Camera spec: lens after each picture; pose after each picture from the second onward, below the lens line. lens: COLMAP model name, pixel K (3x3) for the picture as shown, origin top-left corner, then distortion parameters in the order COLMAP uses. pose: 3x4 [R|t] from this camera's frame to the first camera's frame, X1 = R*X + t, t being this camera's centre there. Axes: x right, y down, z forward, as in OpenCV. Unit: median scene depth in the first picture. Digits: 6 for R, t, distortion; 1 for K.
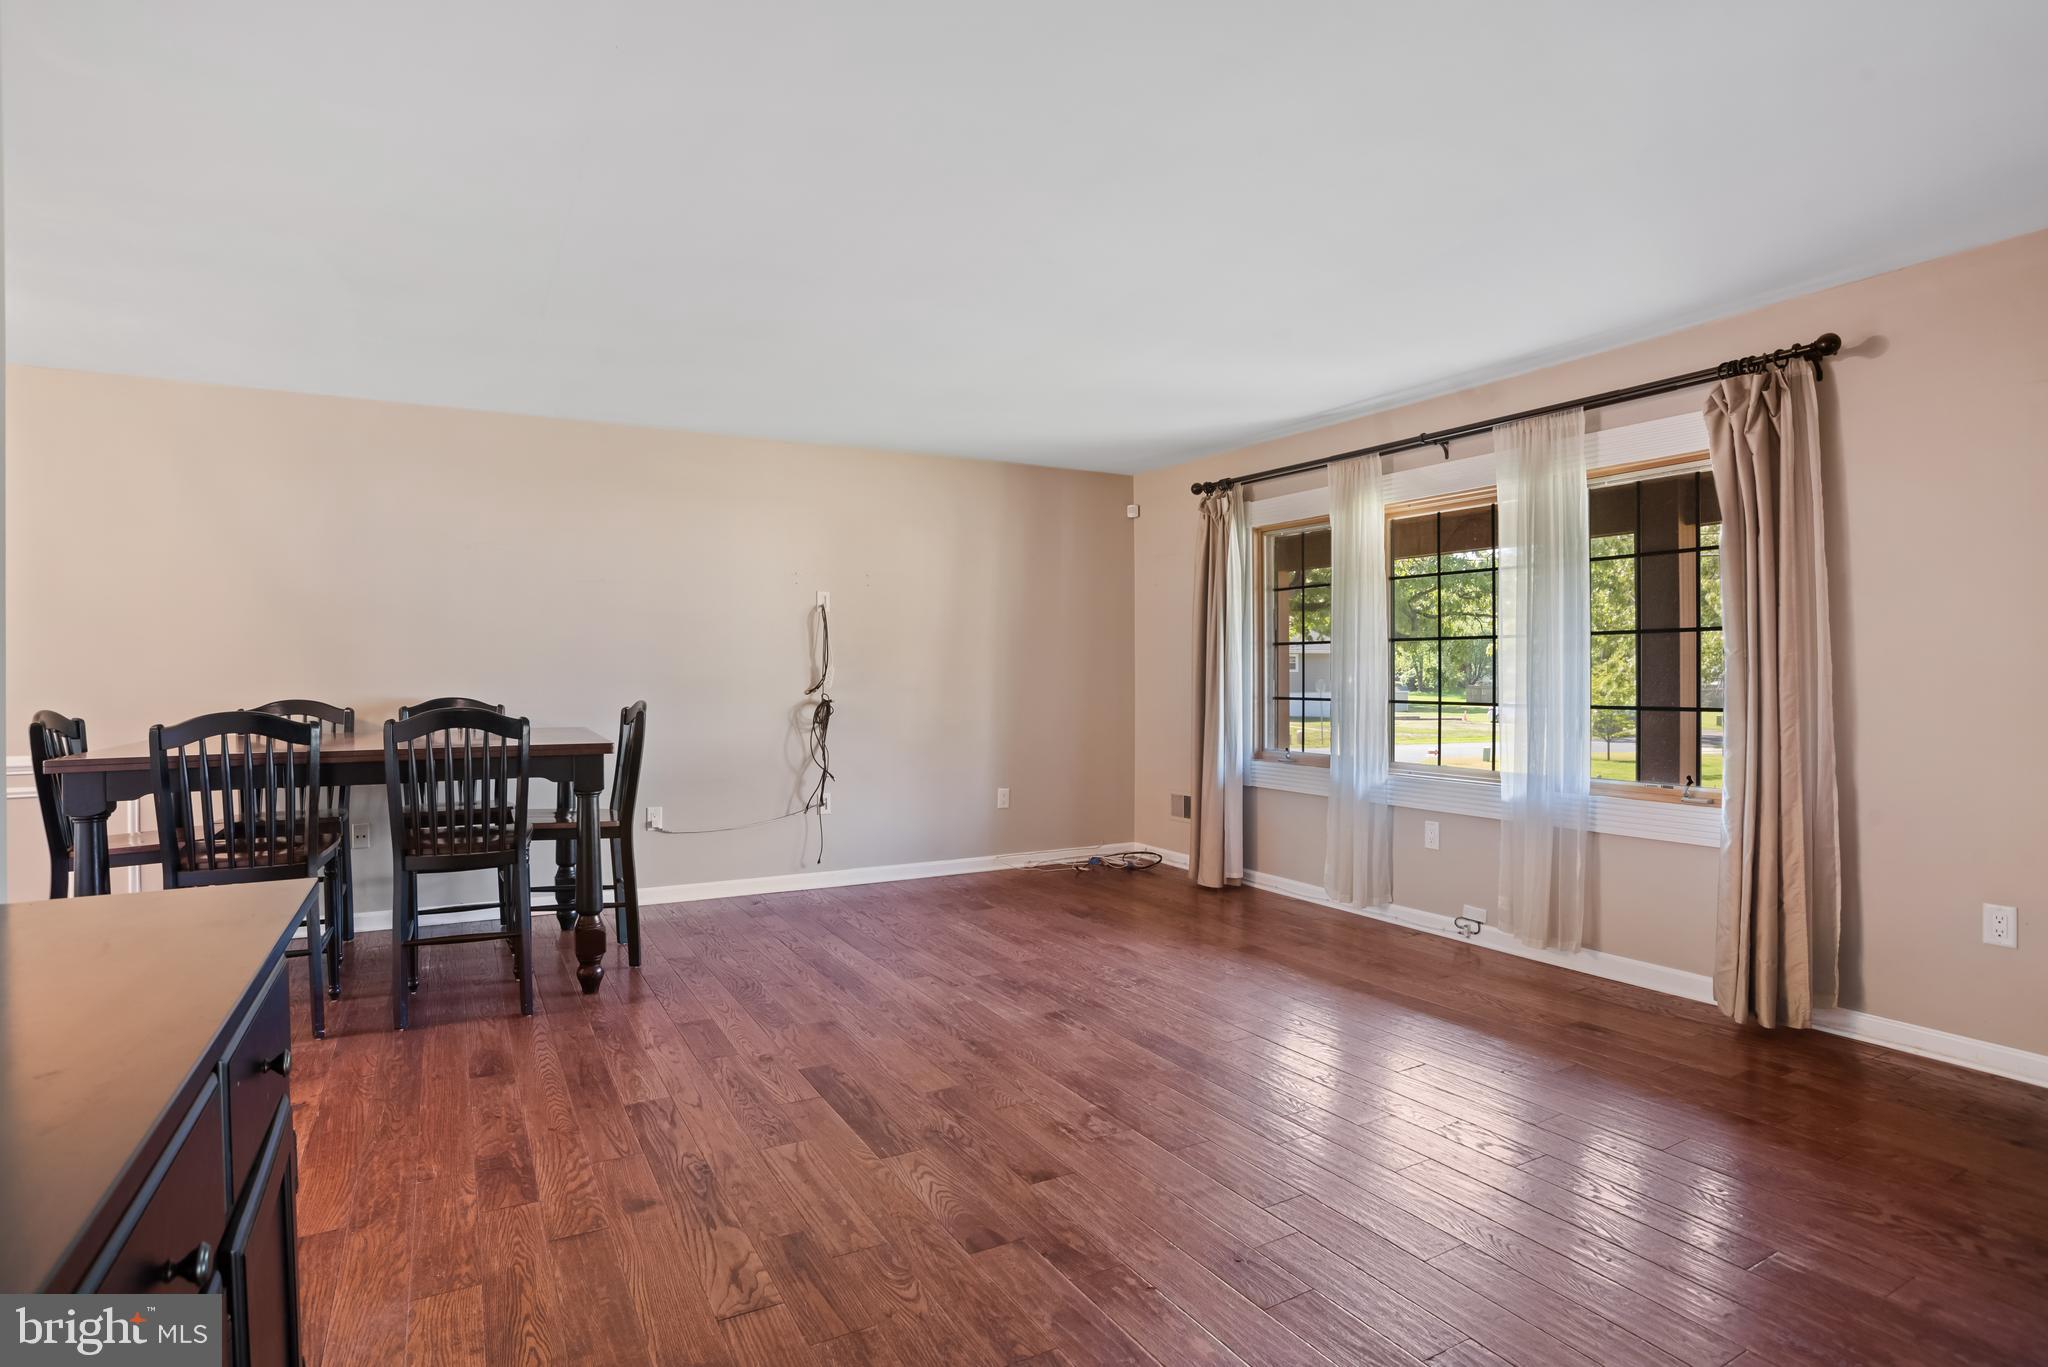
lens RADIAL K [[1068.3, 0, 1014.4], [0, 1068.3, 677.0], [0, 0, 1]] dist [-0.063542, 0.020766]
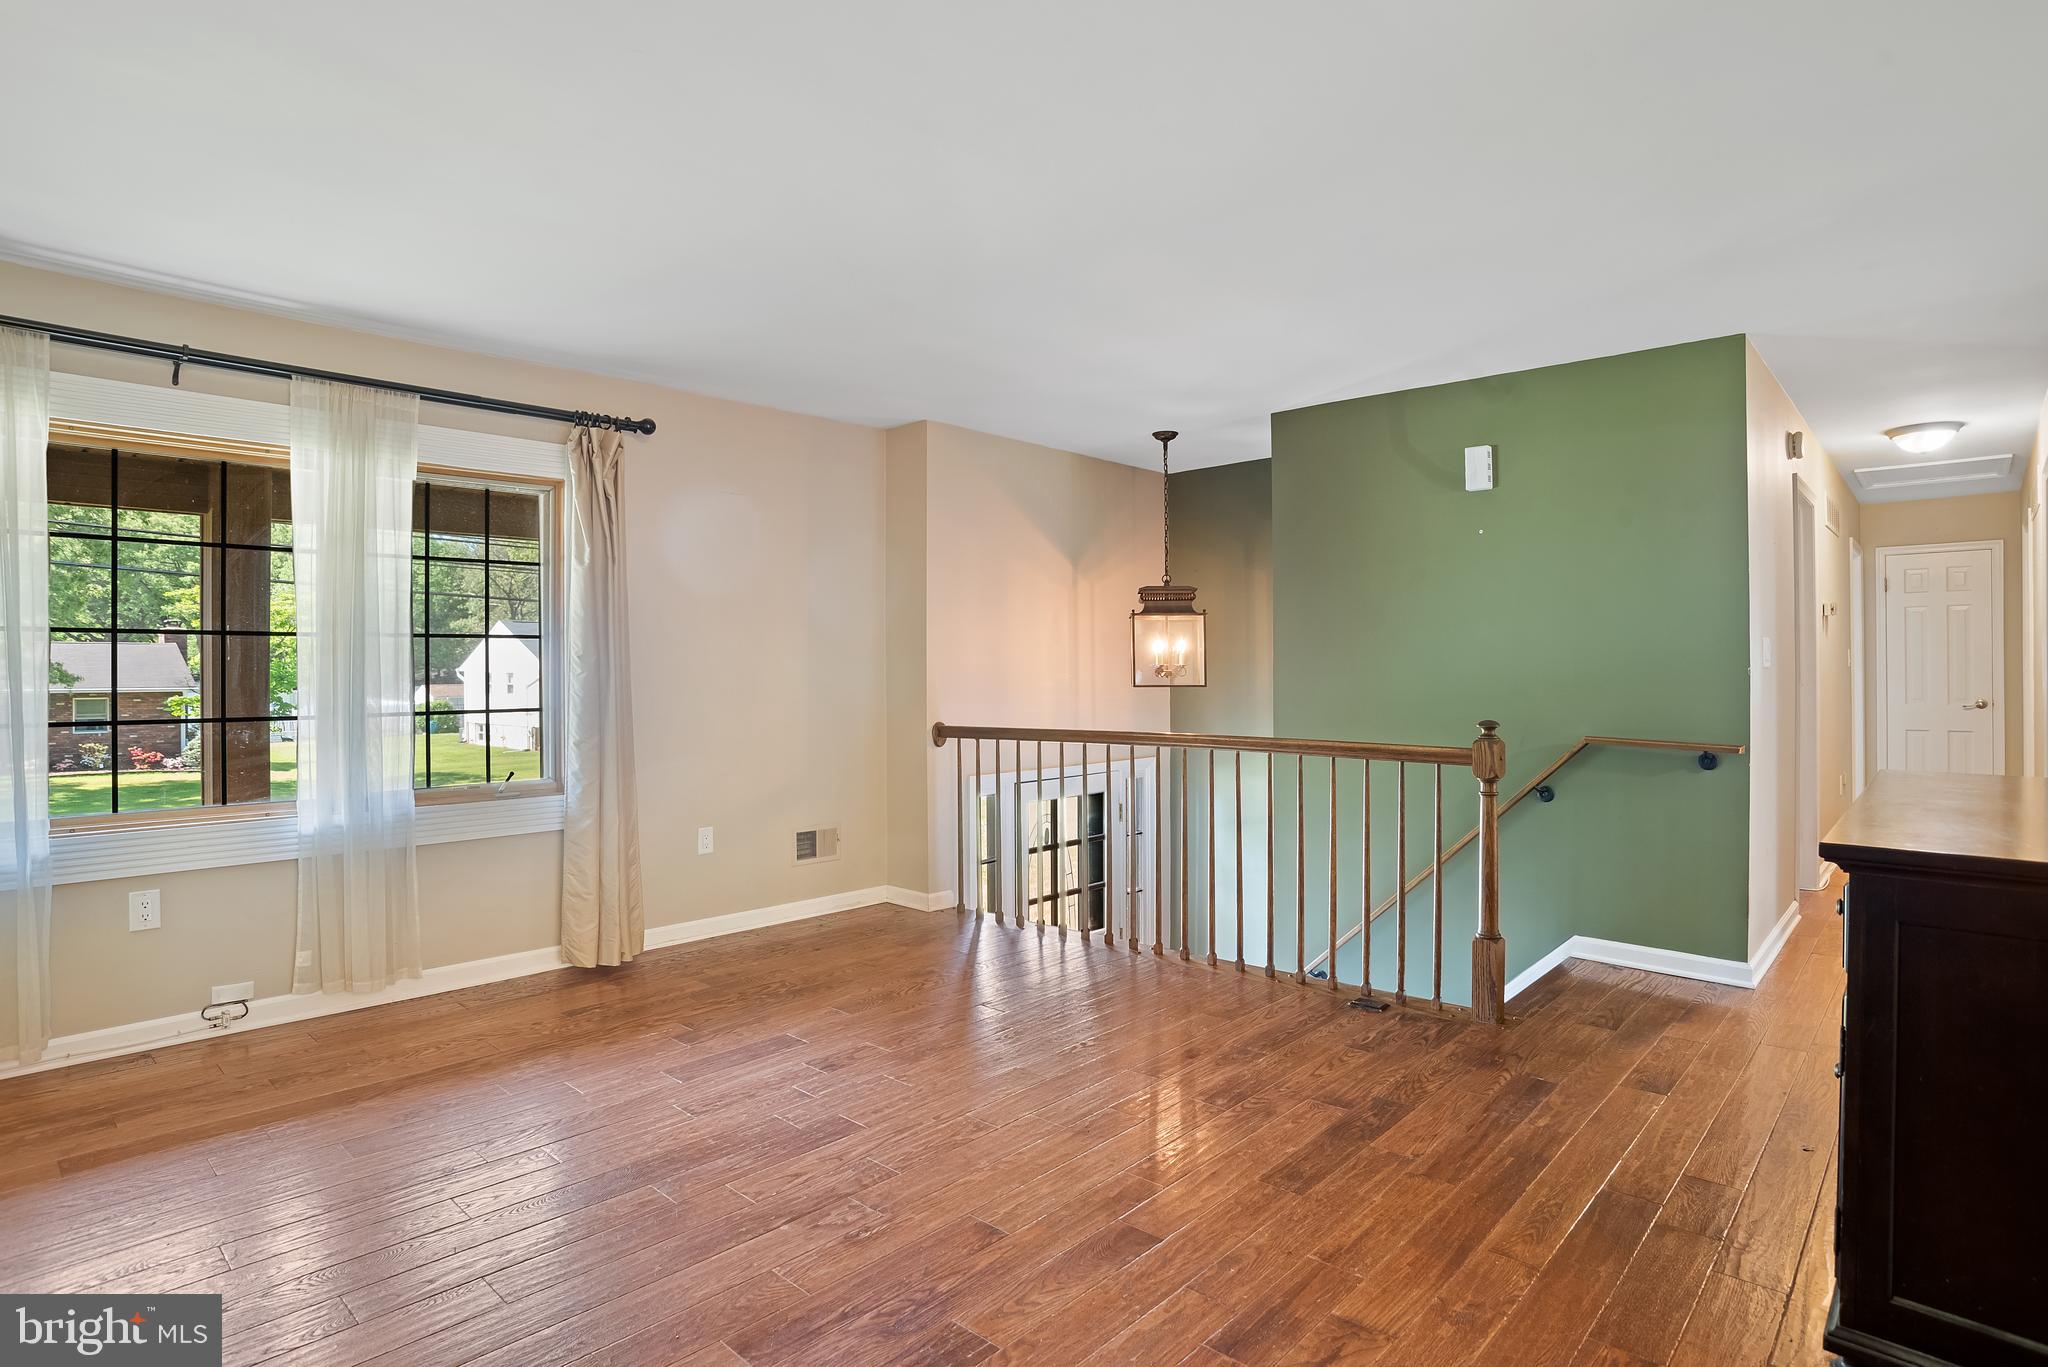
lens RADIAL K [[1068.3, 0, 1018.8], [0, 1068.3, 684.5], [0, 0, 1]] dist [-0.063542, 0.020766]
pose [[-0.311095, 0.002181, 0.950376, -0.528626], [0.017093, 0.999848, 0.003301, 0.008996], [-0.950225, 0.017272, -0.311085, 0.800838]]
